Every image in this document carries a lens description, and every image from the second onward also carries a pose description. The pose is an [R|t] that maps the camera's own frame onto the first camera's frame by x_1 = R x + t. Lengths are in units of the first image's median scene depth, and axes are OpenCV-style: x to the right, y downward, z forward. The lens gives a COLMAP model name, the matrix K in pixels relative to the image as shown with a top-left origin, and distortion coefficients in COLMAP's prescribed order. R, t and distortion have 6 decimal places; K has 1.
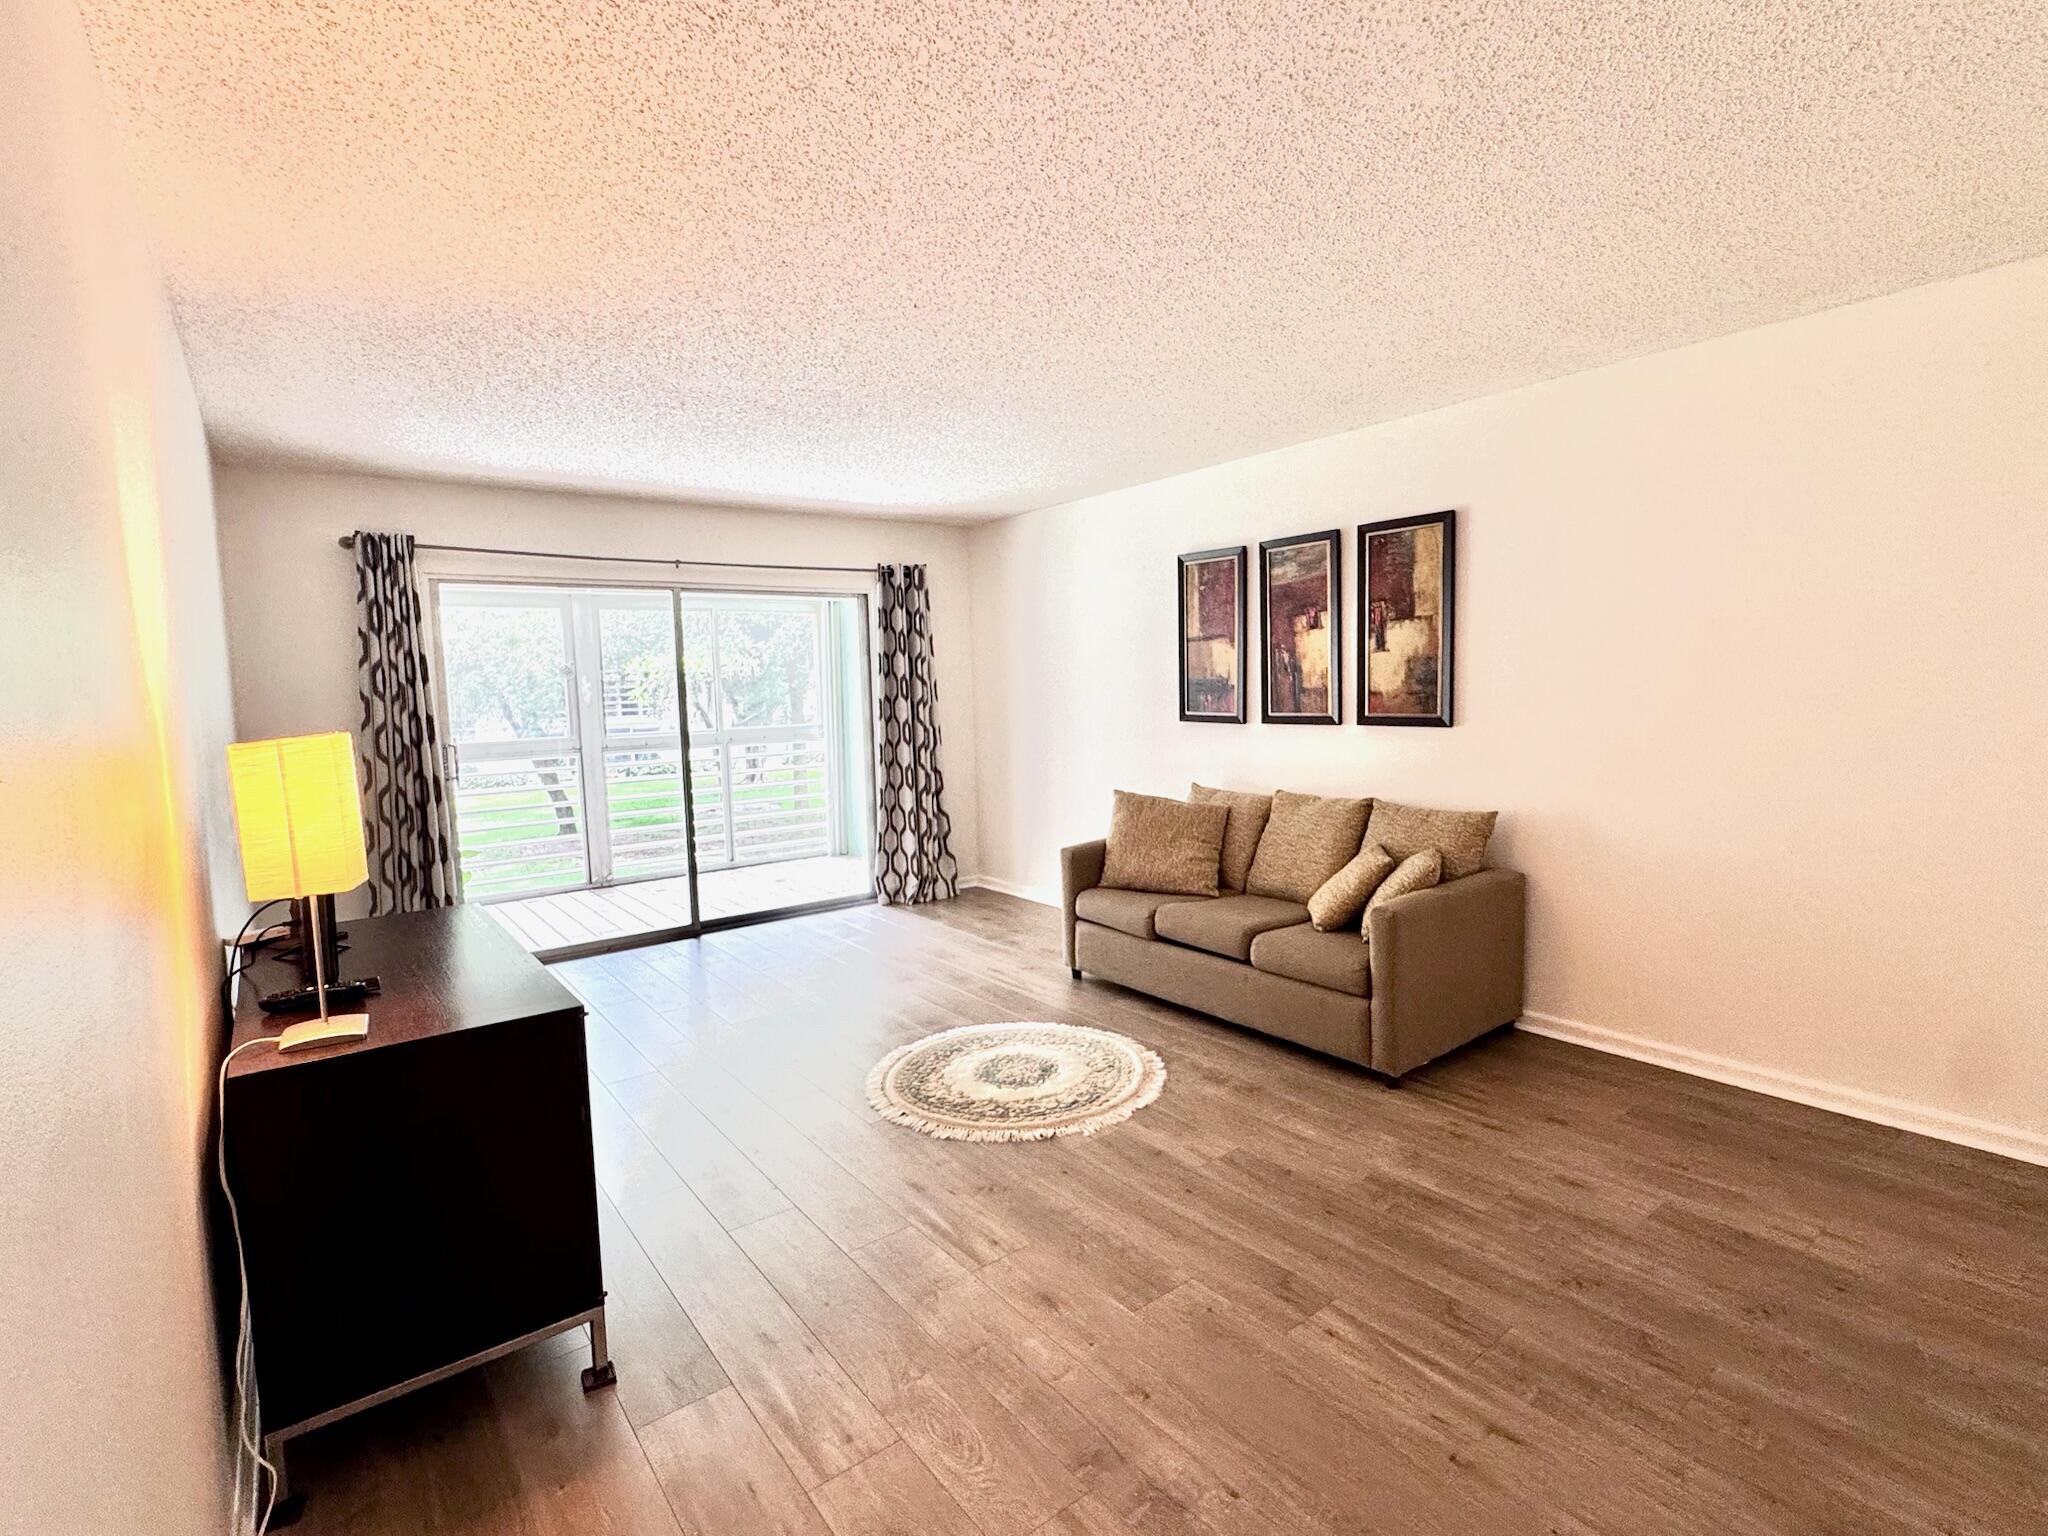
lens RADIAL K [[961.7, 0, 1038.5], [0, 961.7, 770.0], [0, 0, 1]] dist [-0.003563, 0.001089]
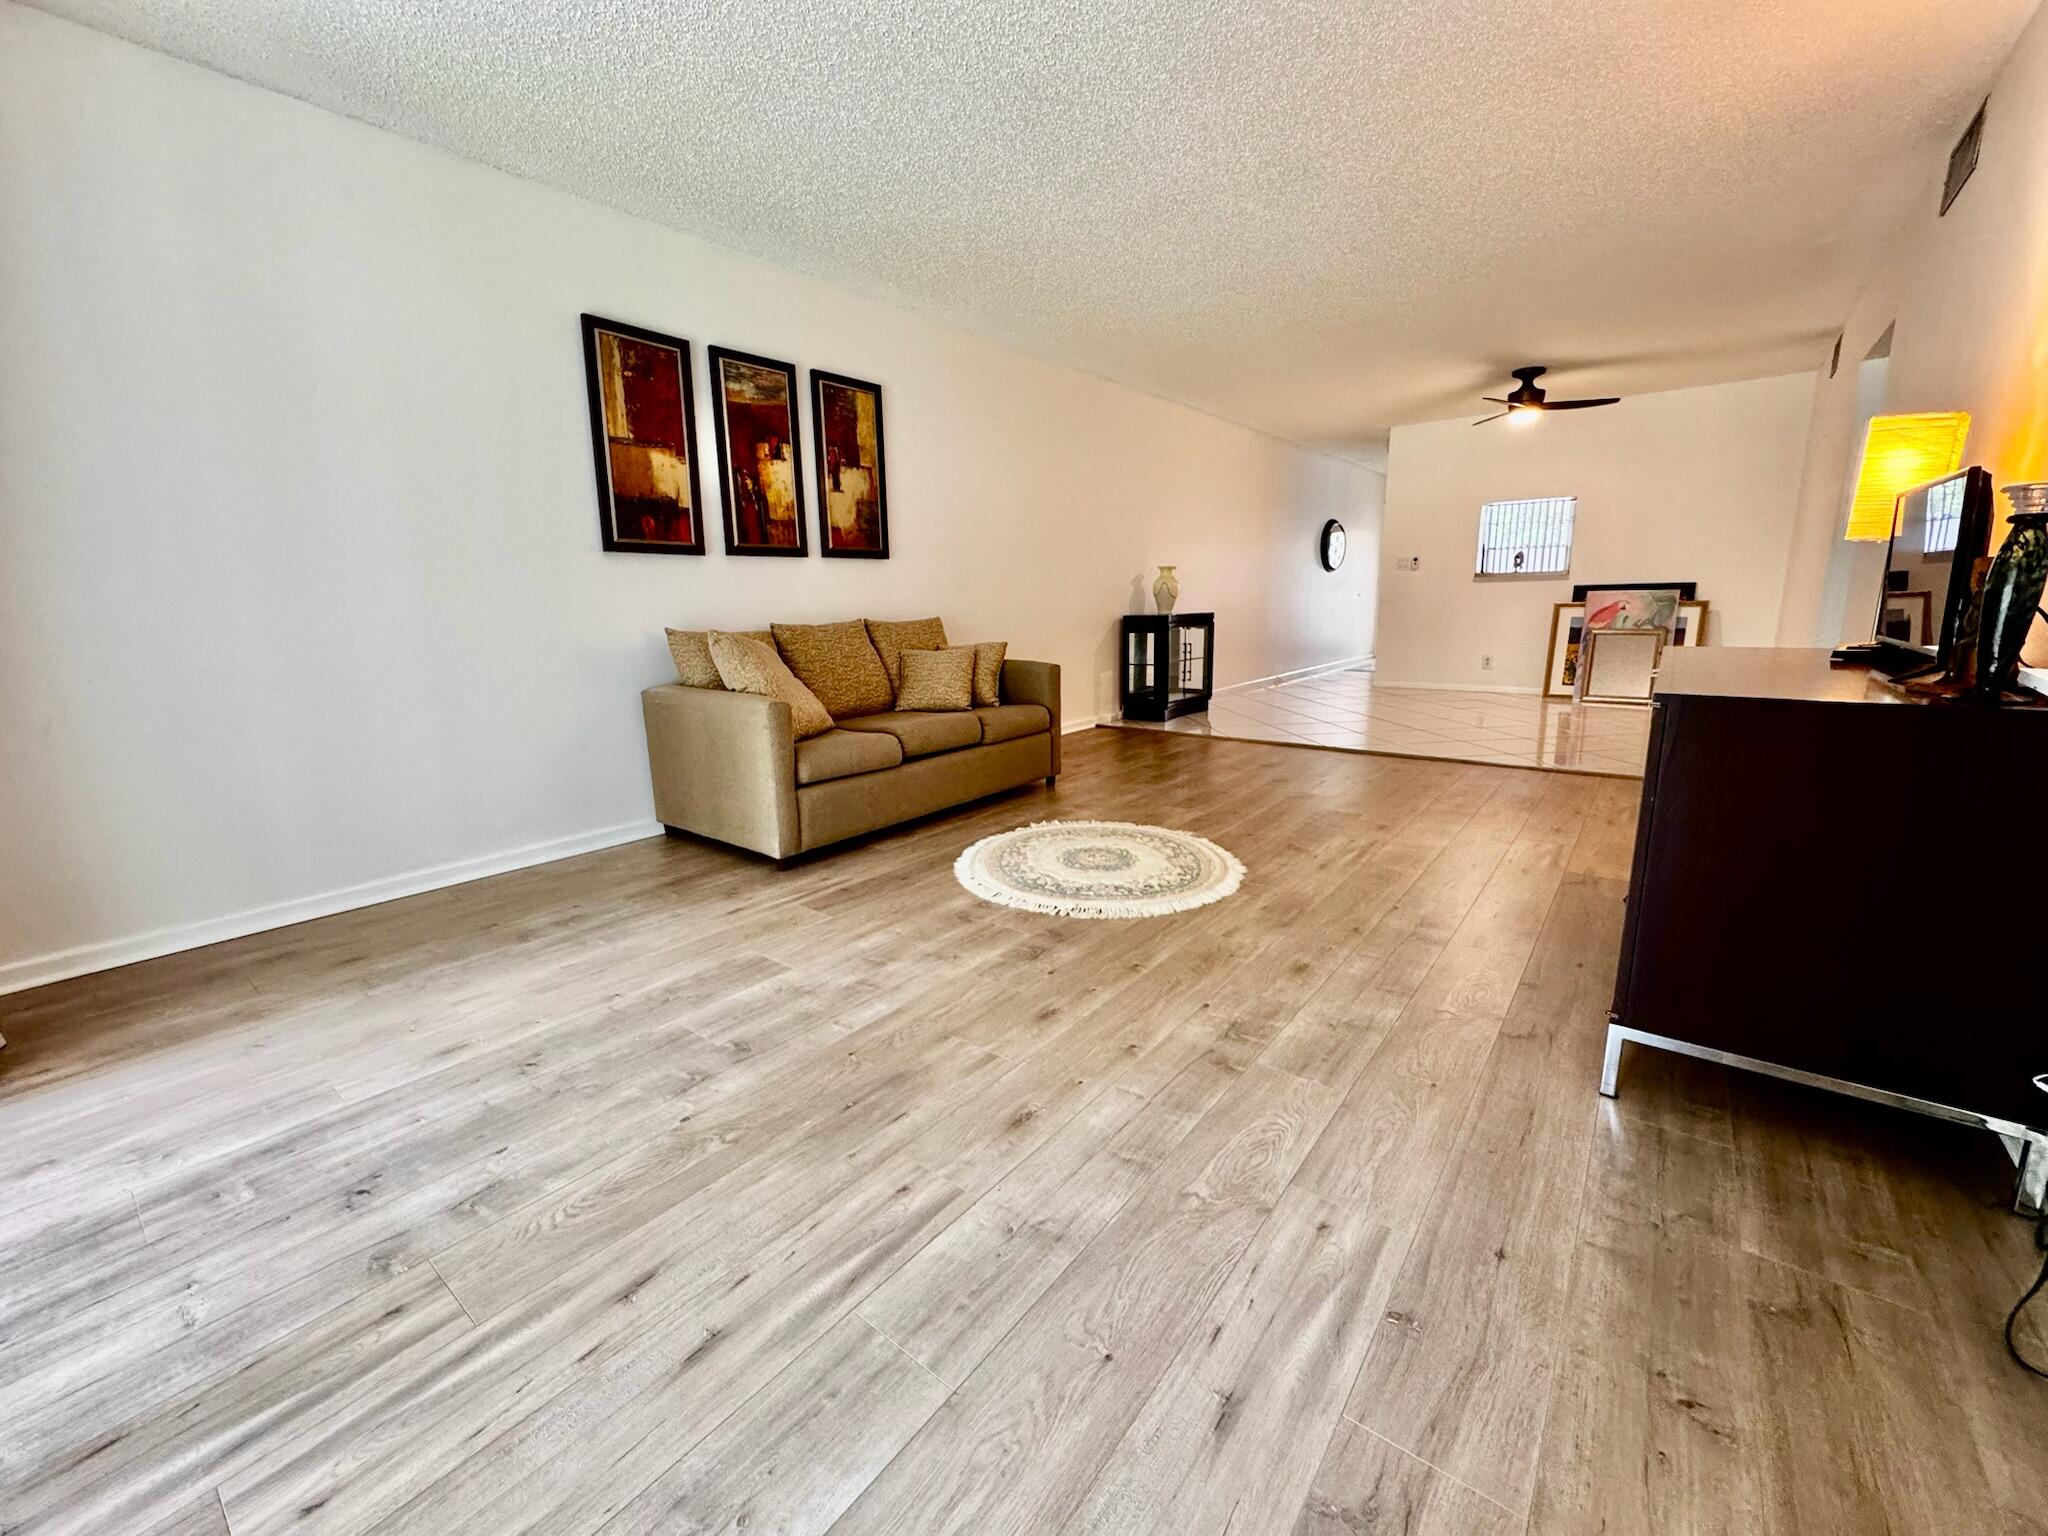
lens RADIAL K [[829.5, 0, 1019.5], [0, 829.5, 759.9], [0, 0, 1]] dist [-0.001370, 0.000127]
pose [[-0.237474, -0.167026, 0.956927, -0.640435], [0.105816, 0.974797, 0.196404, 0.016874], [-0.965613, 0.147899, -0.213815, 0.952565]]
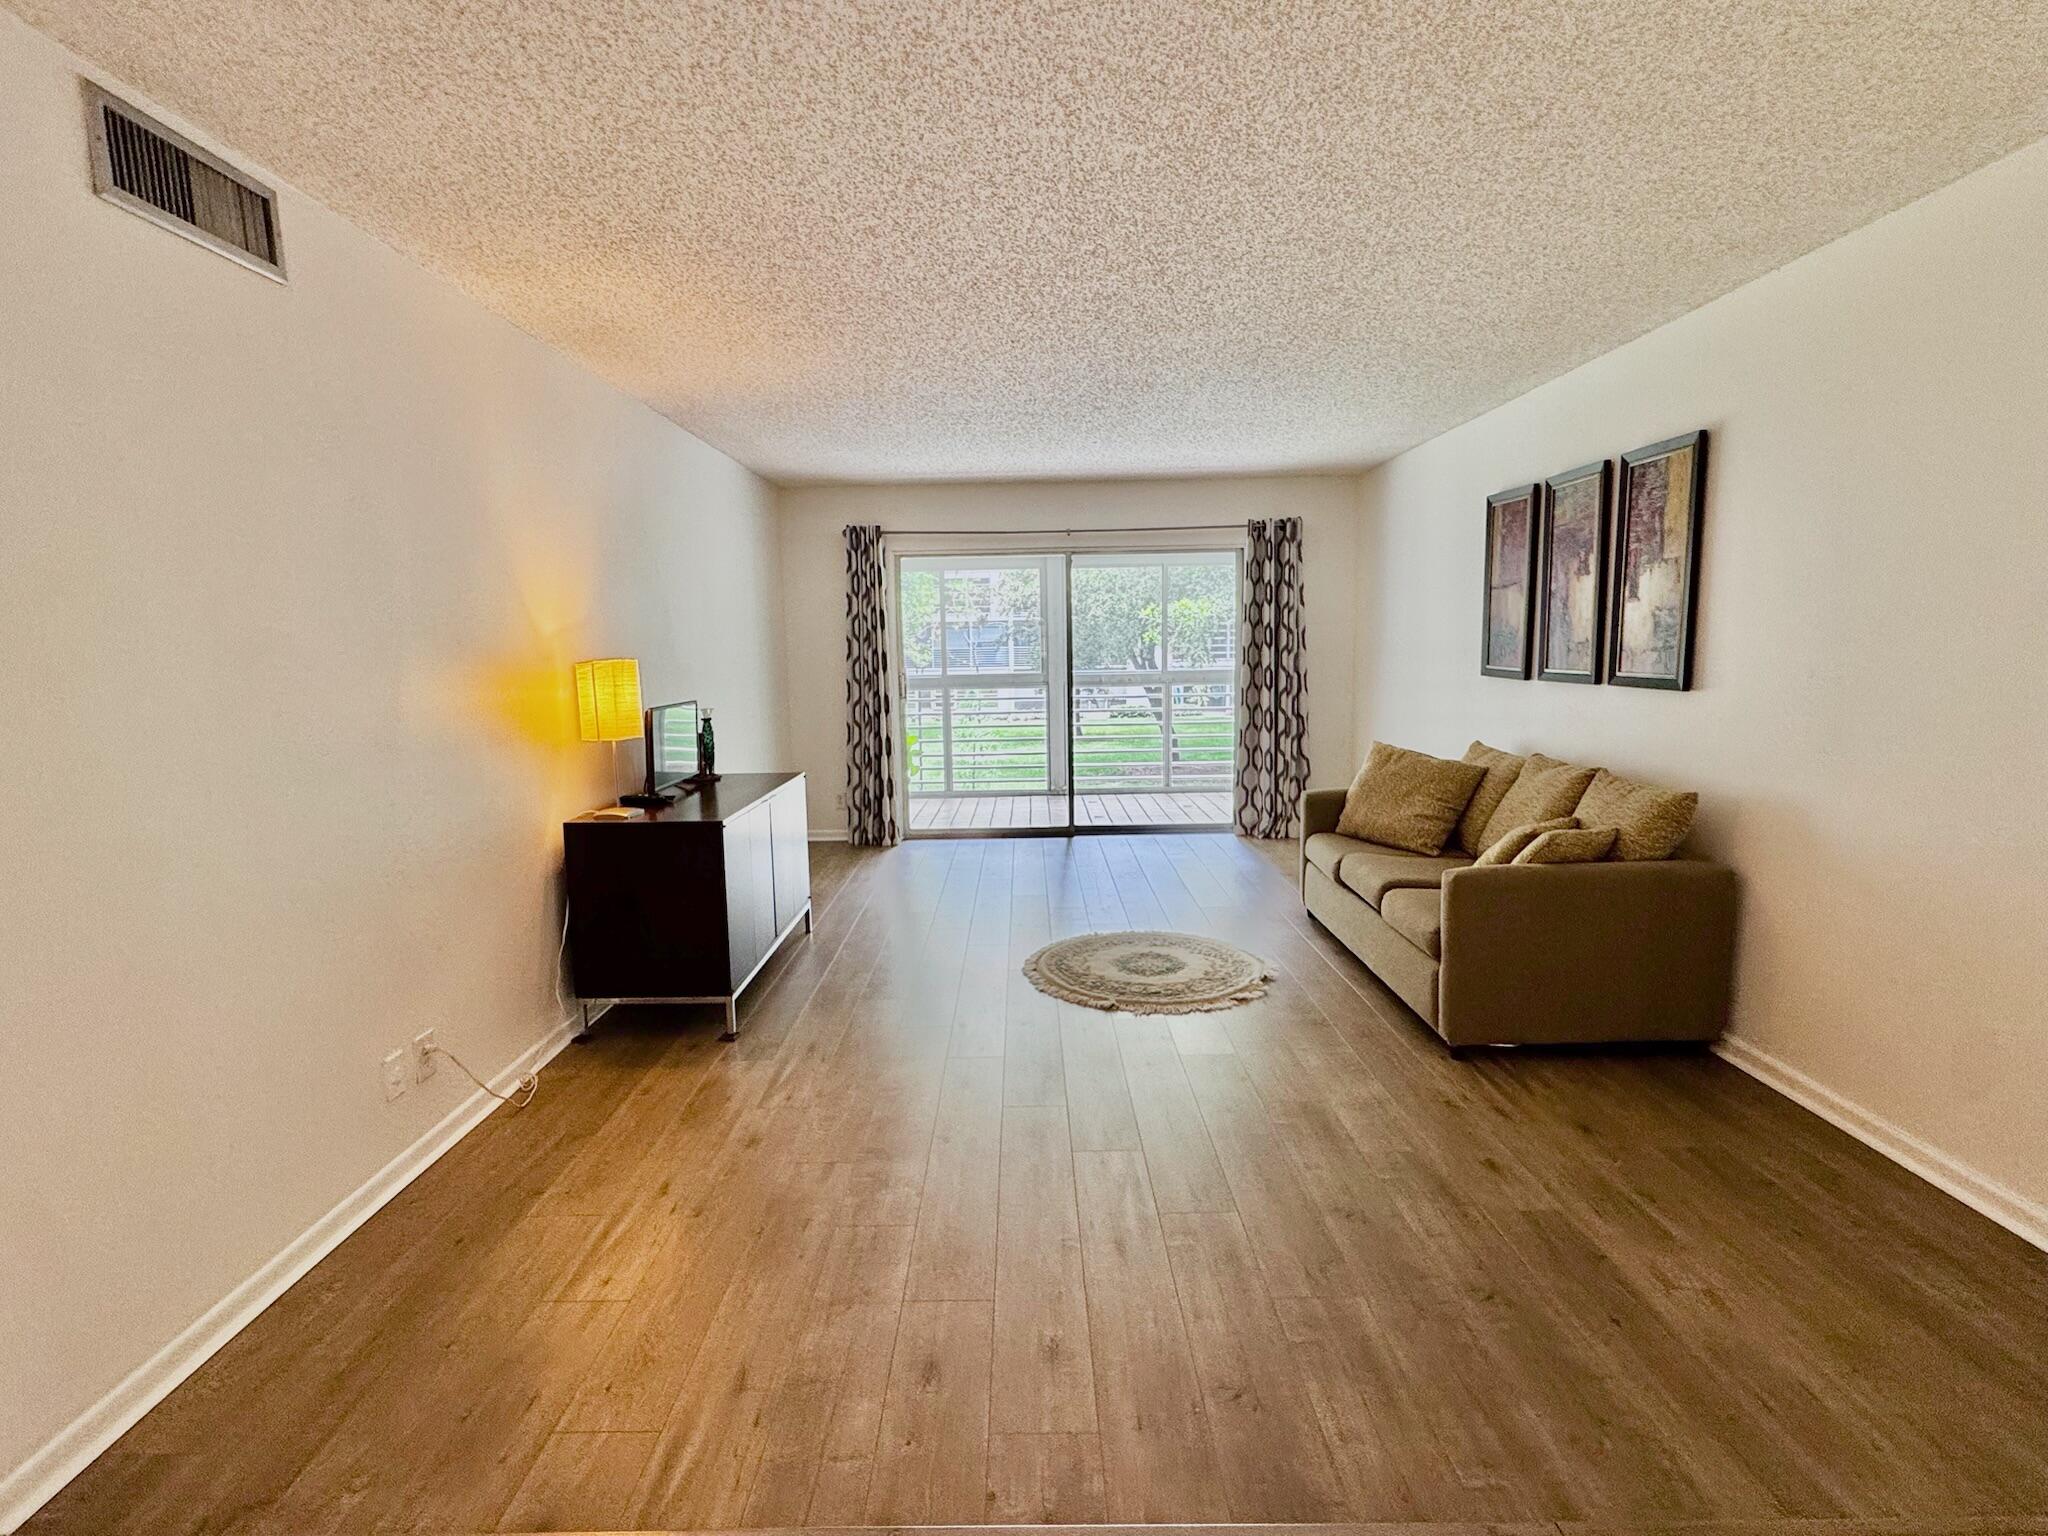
lens RADIAL K [[961.7, 0, 1024.0], [0, 961.7, 762.8], [0, 0, 1]] dist [-0.003563, 0.001089]
pose [[0.794135, 0.089945, -0.601048, 0.410174], [-0.059931, 0.995757, 0.069829, -0.004863], [0.604779, -0.019432, 0.796156, -0.019589]]
